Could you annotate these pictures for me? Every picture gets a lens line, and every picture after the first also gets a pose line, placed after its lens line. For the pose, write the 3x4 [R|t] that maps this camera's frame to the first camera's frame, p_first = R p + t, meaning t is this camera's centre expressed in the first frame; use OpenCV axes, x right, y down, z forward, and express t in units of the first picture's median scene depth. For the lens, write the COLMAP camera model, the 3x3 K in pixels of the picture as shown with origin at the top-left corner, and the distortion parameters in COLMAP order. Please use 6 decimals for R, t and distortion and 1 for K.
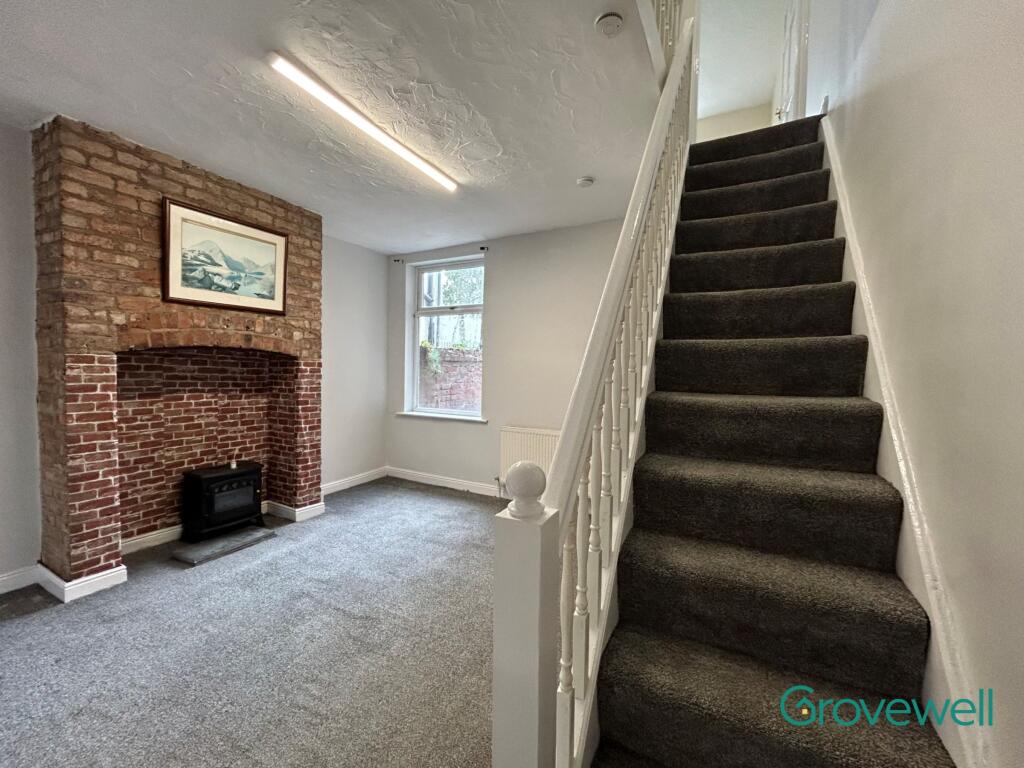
lens RADIAL K [[413.3, 0, 512.0], [0, 413.3, 384.0], [0, 0, 1]] dist [0.000773, 0.000050]
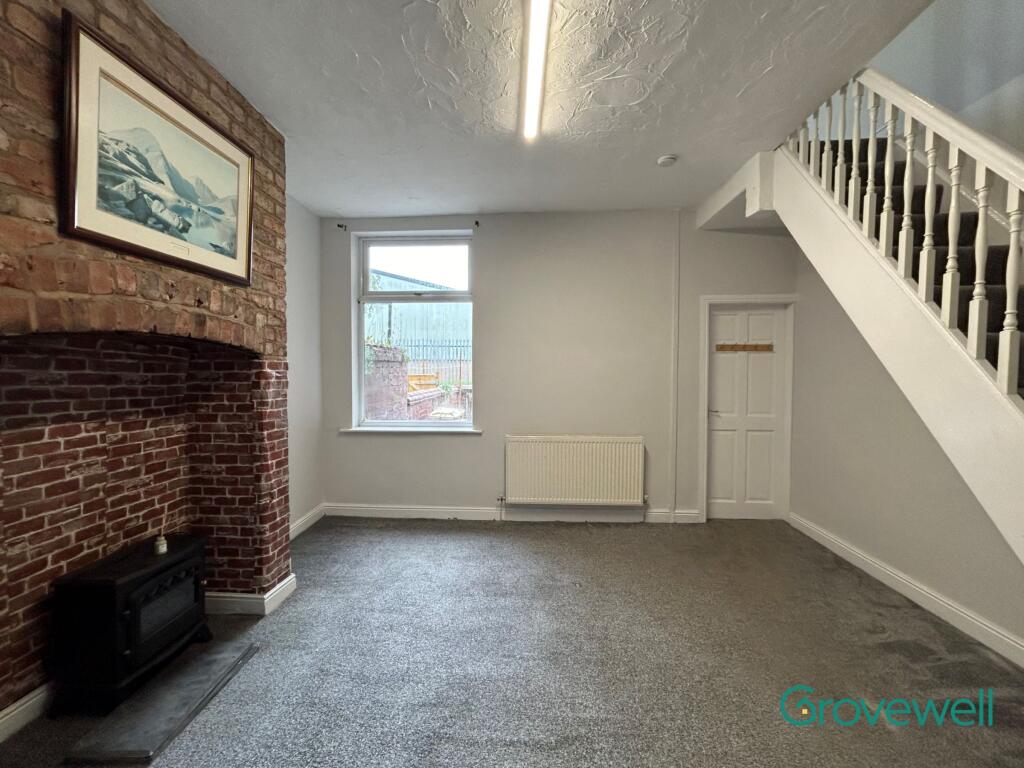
lens RADIAL K [[413.3, 0, 512.0], [0, 413.3, 384.0], [0, 0, 1]] dist [0.000773, 0.000050]
pose [[0.905087, -0.031535, 0.424055, -0.458572], [0.031380, 0.999480, 0.007349, -0.012928], [-0.424067, 0.006656, 0.905607, 0.279814]]
